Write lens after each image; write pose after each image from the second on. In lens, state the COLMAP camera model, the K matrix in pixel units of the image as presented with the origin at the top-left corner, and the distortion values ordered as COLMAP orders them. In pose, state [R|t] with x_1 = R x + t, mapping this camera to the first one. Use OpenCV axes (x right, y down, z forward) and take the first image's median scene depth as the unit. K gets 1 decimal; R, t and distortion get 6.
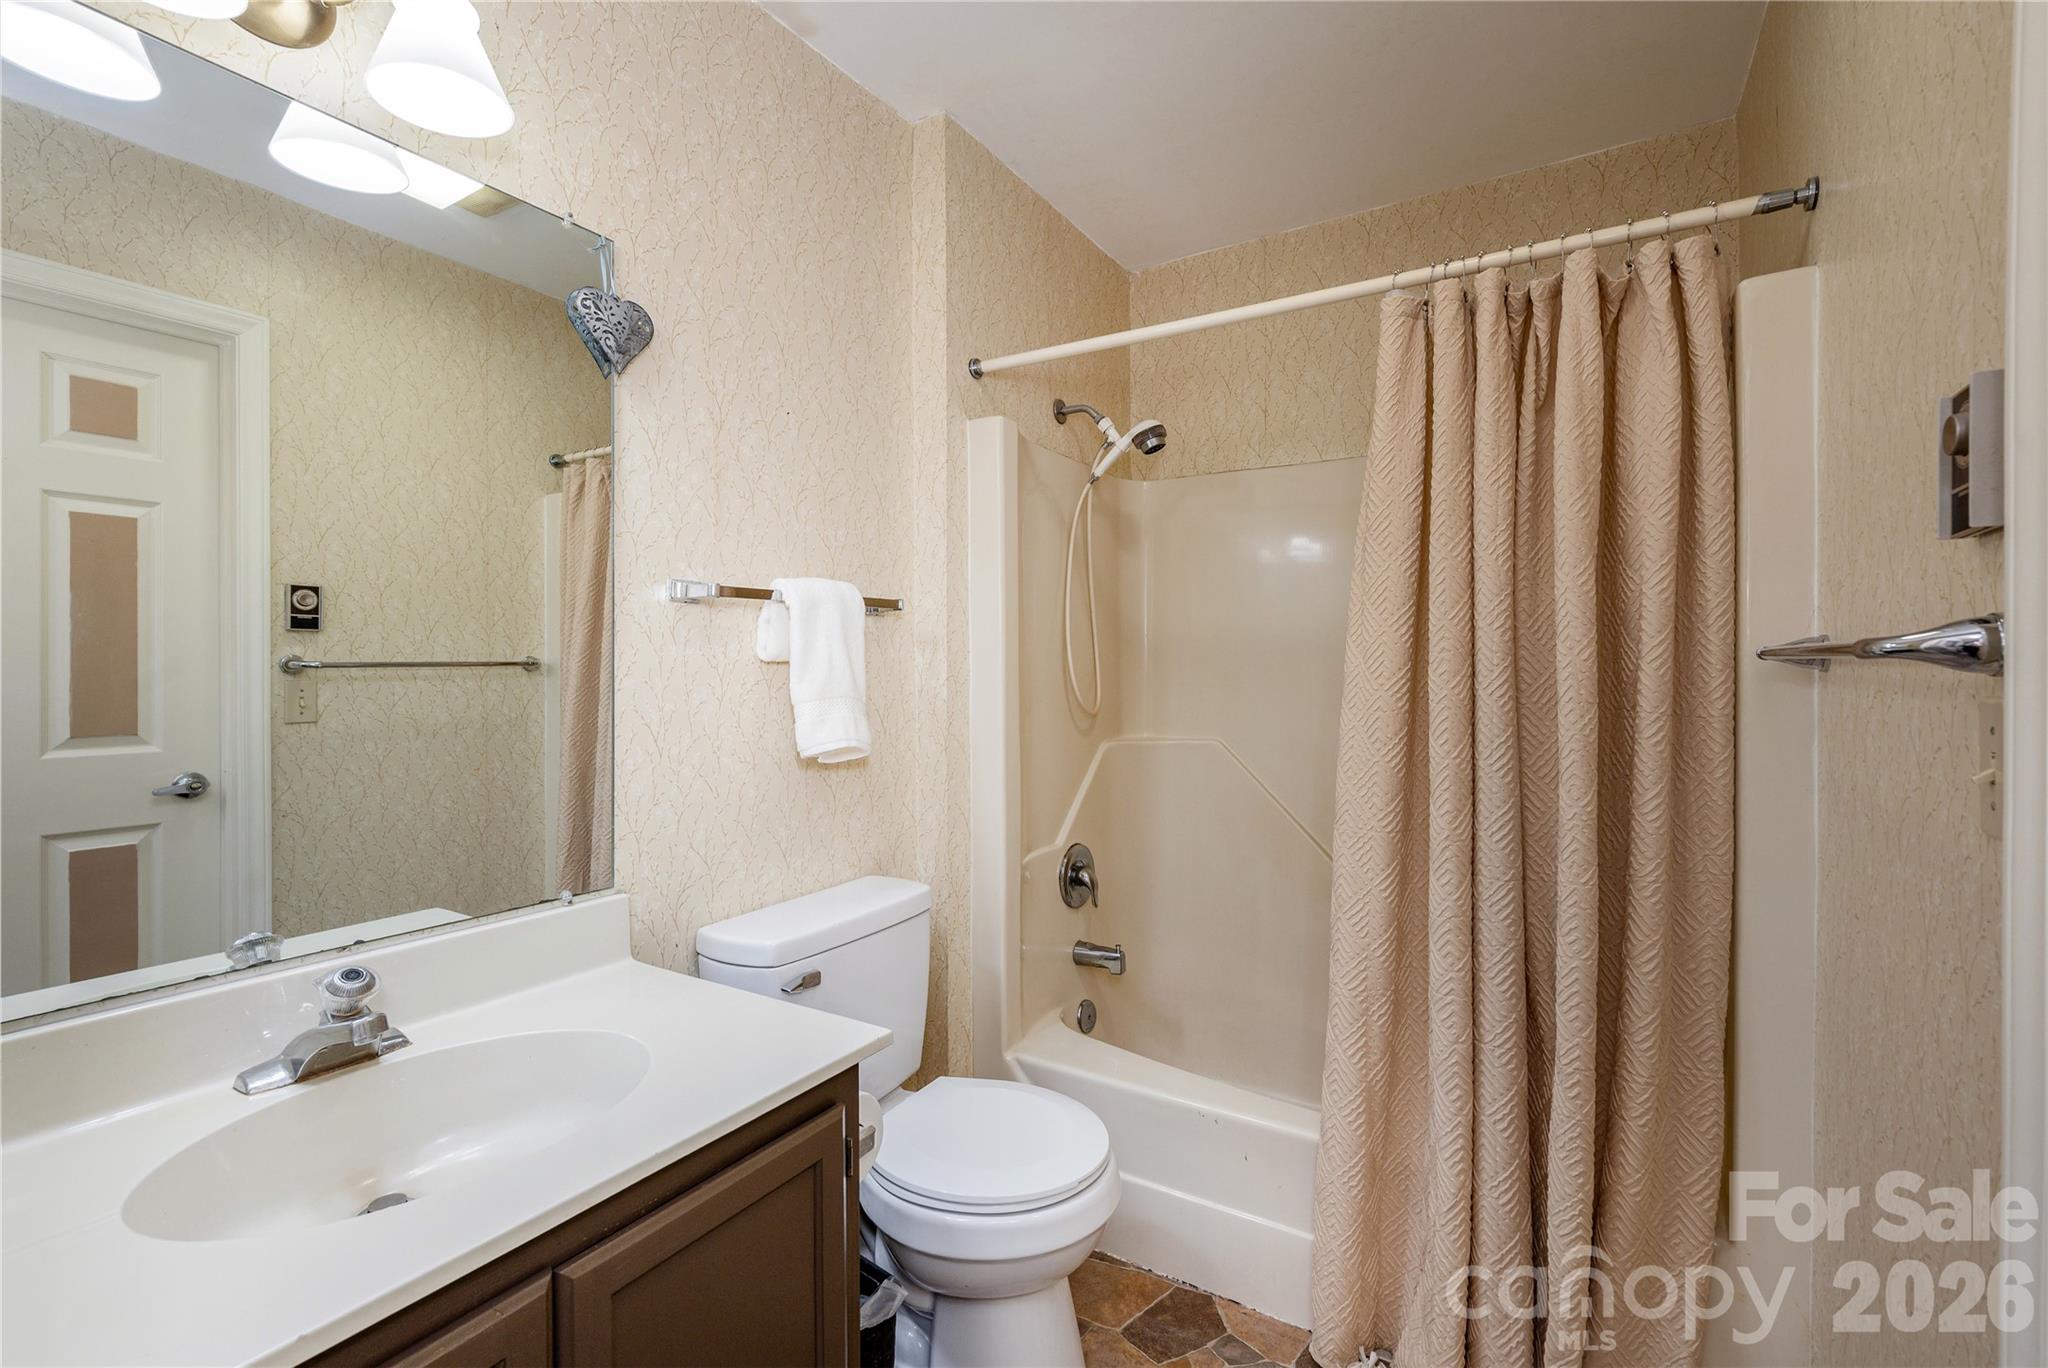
lens RADIAL K [[928.5, 0, 1025.0], [0, 928.5, 675.1], [0, 0, 1]] dist [-0.002226, 0.000928]
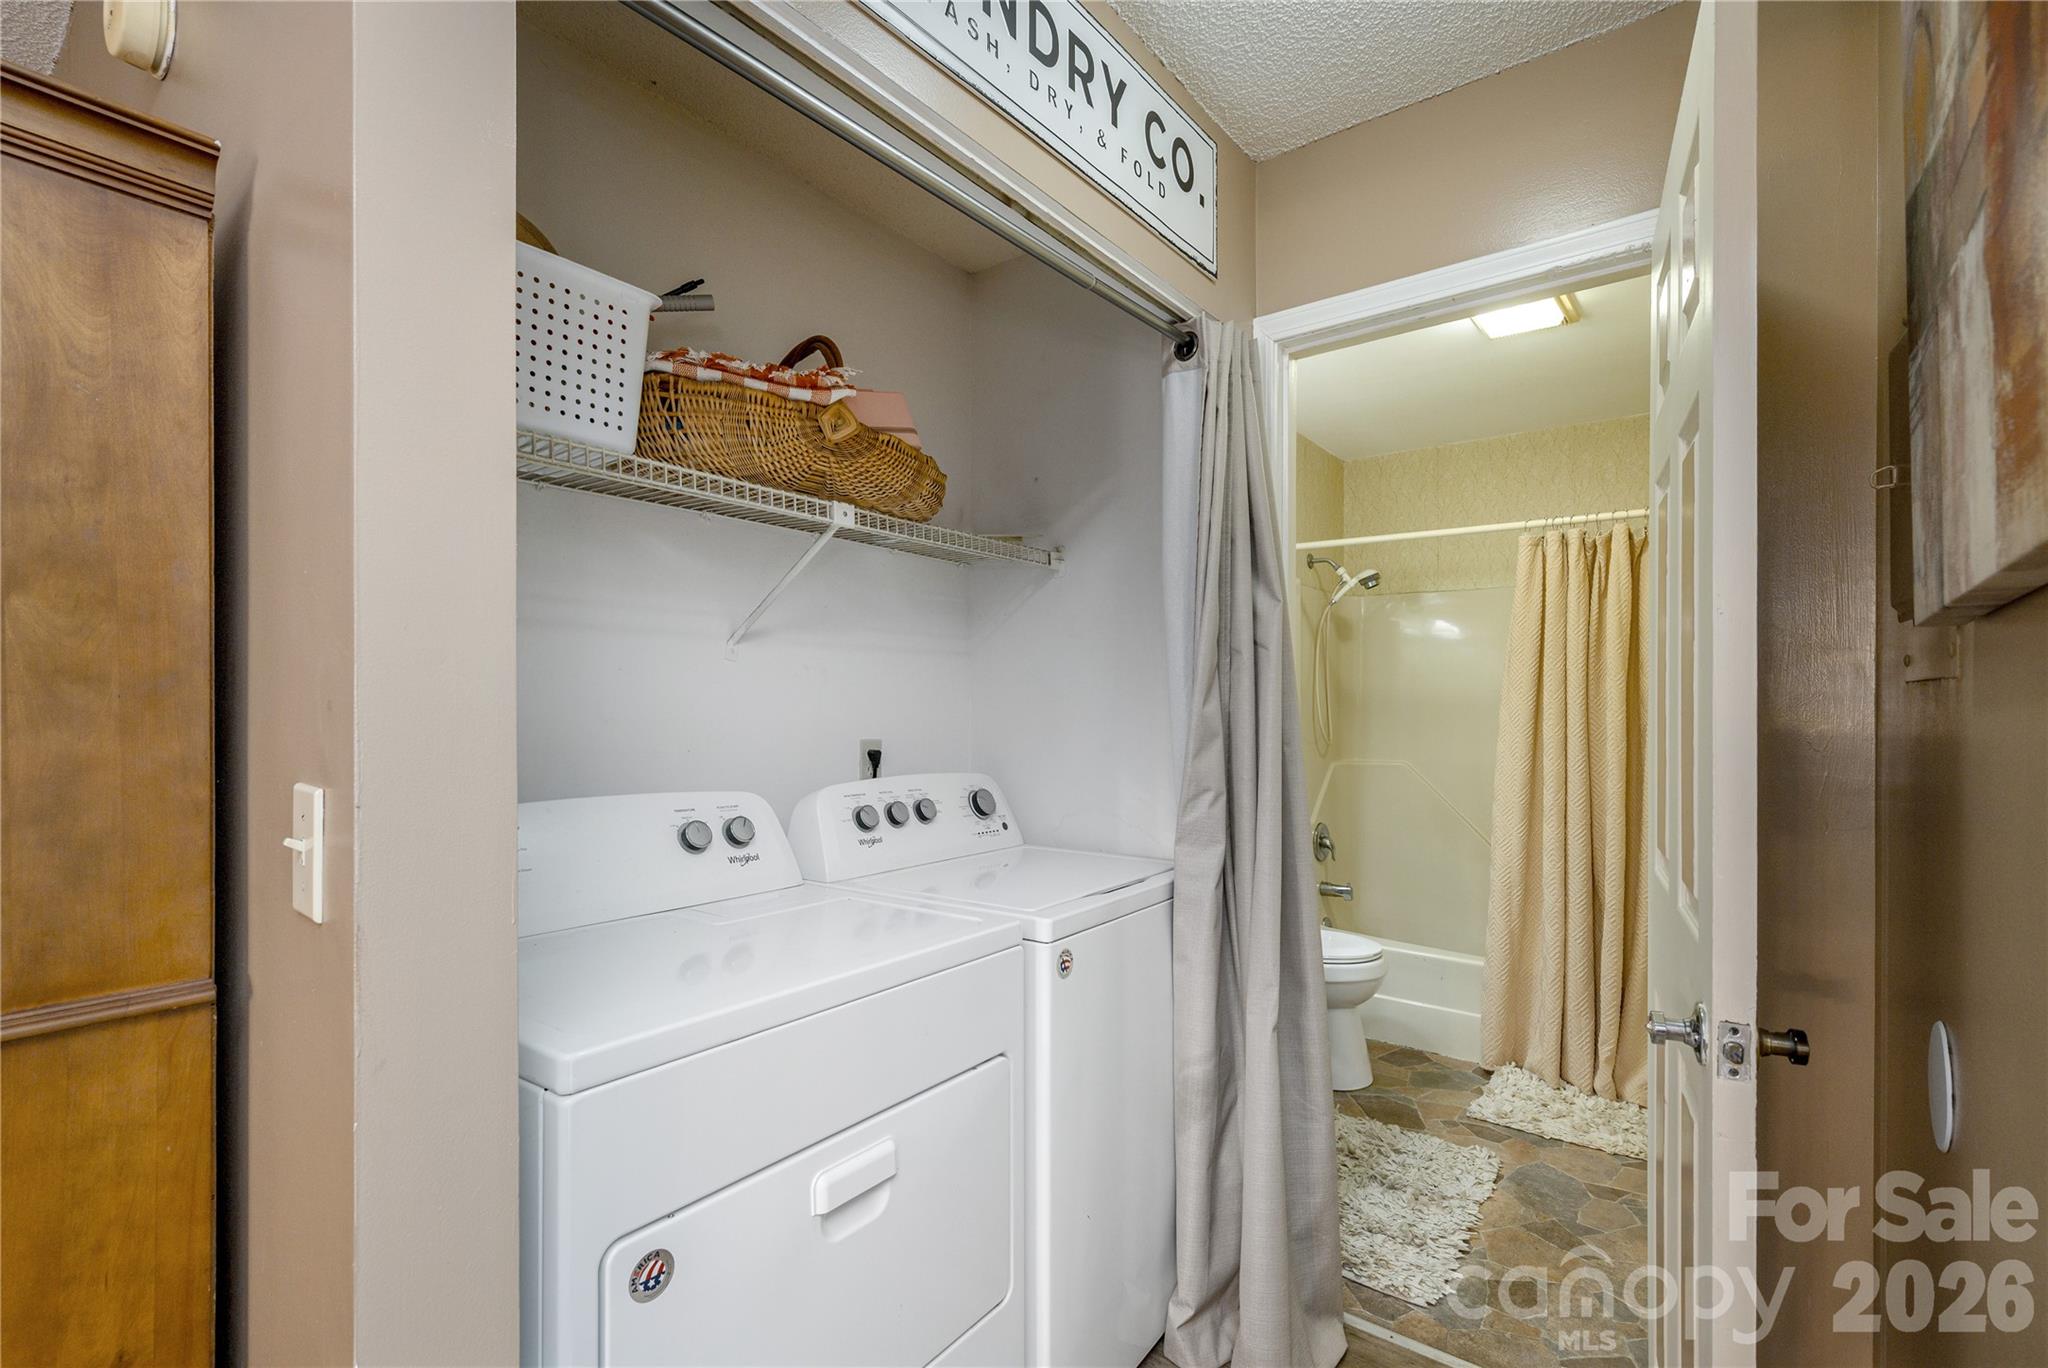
lens RADIAL K [[928.5, 0, 1020.4], [0, 928.5, 690.8], [0, 0, 1]] dist [-0.002226, 0.000928]
pose [[0.993490, 0.011191, -0.113365, -0.460821], [-0.013759, 0.999666, -0.021893, -0.015965], [0.113082, 0.023310, 0.993312, -1.120394]]
